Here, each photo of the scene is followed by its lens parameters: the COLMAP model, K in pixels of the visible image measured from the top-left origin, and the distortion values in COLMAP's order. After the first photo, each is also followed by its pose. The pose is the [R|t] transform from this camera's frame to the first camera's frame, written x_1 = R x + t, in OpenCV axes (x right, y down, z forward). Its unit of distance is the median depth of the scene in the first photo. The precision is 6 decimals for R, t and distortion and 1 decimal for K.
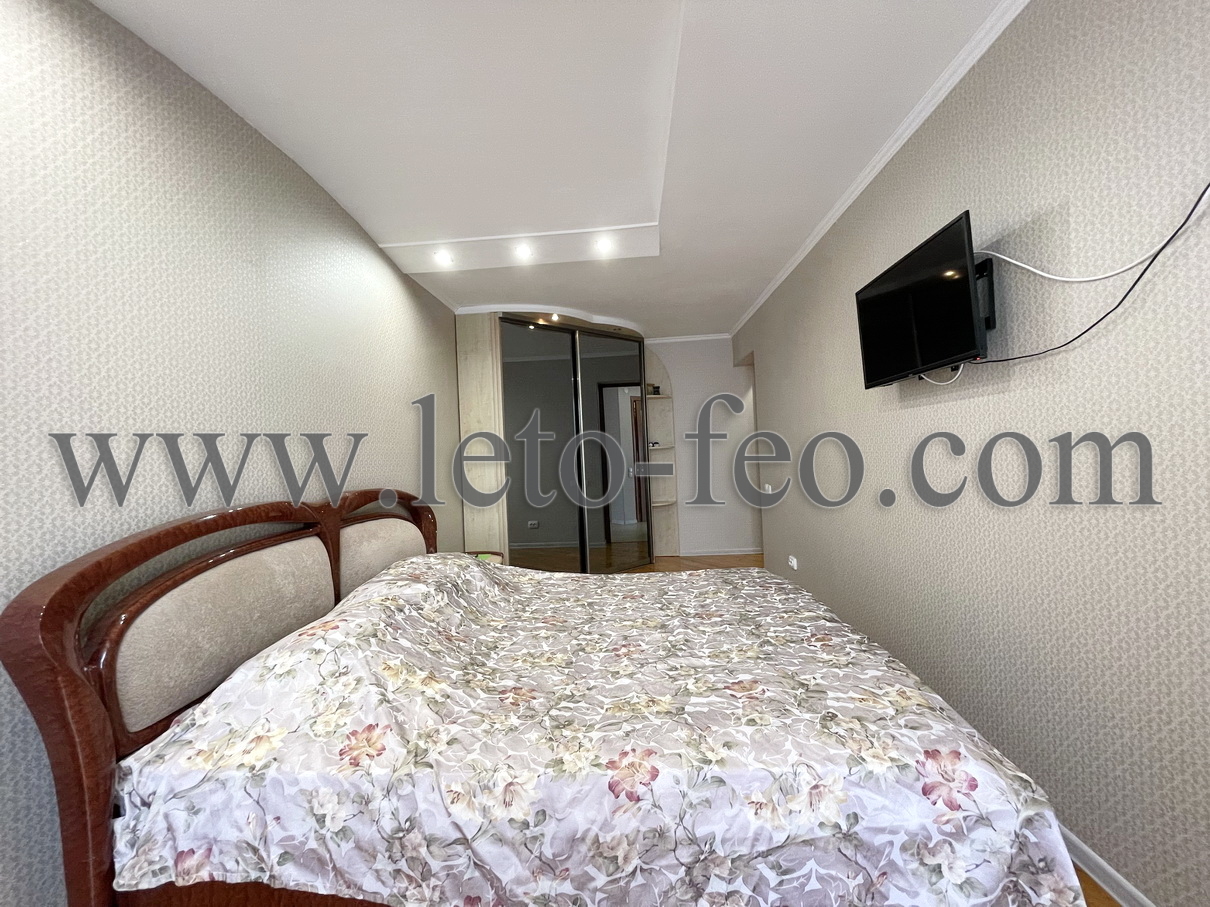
lens RADIAL K [[488.4, 0, 599.7], [0, 488.4, 455.9], [0, 0, 1]] dist [-0.001843, 0.000363]
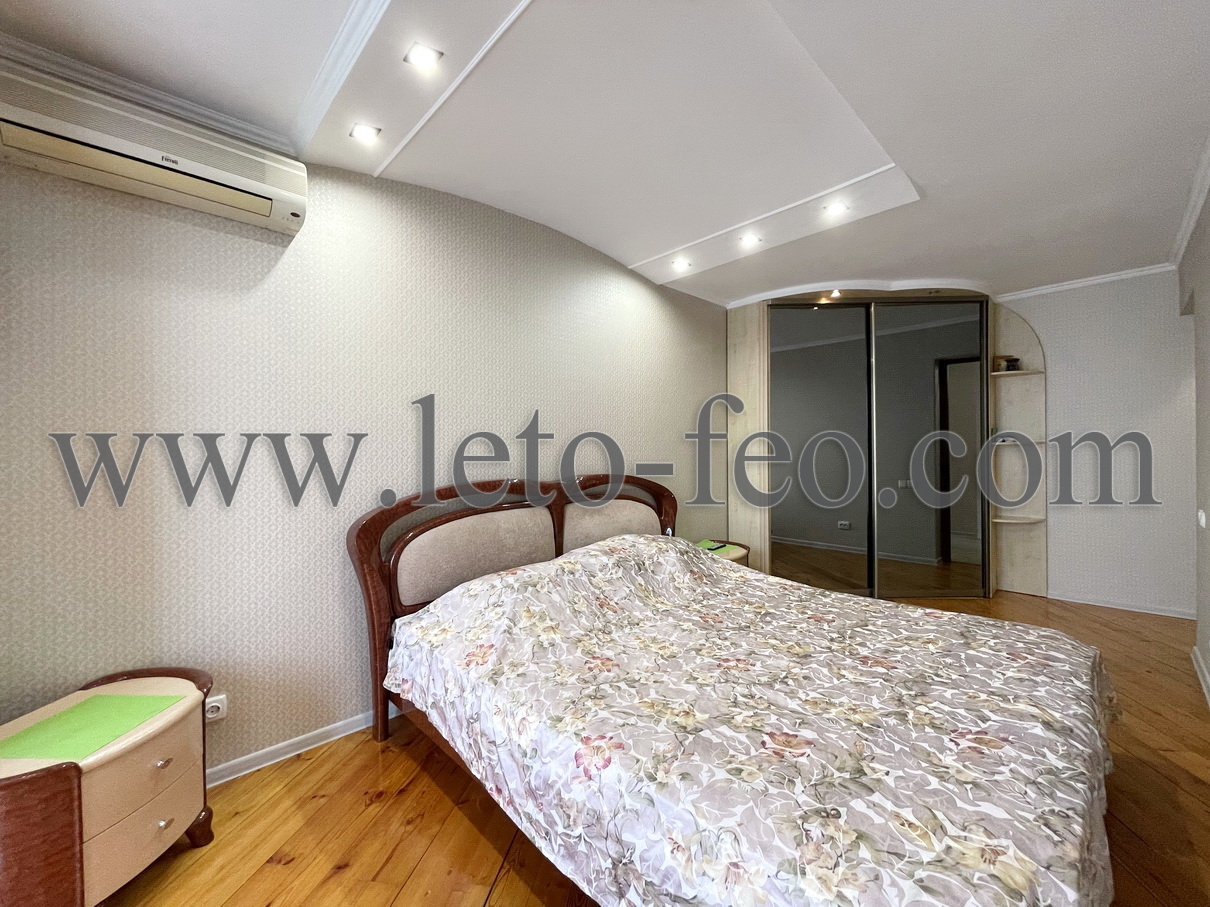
lens RADIAL K [[488.4, 0, 599.7], [0, 488.4, 455.9], [0, 0, 1]] dist [-0.001843, 0.000363]
pose [[0.731083, 0.041964, -0.680996, 0.452720], [-0.022054, 0.999039, 0.037885, -0.031922], [0.681931, -0.012678, 0.731306, 0.126916]]
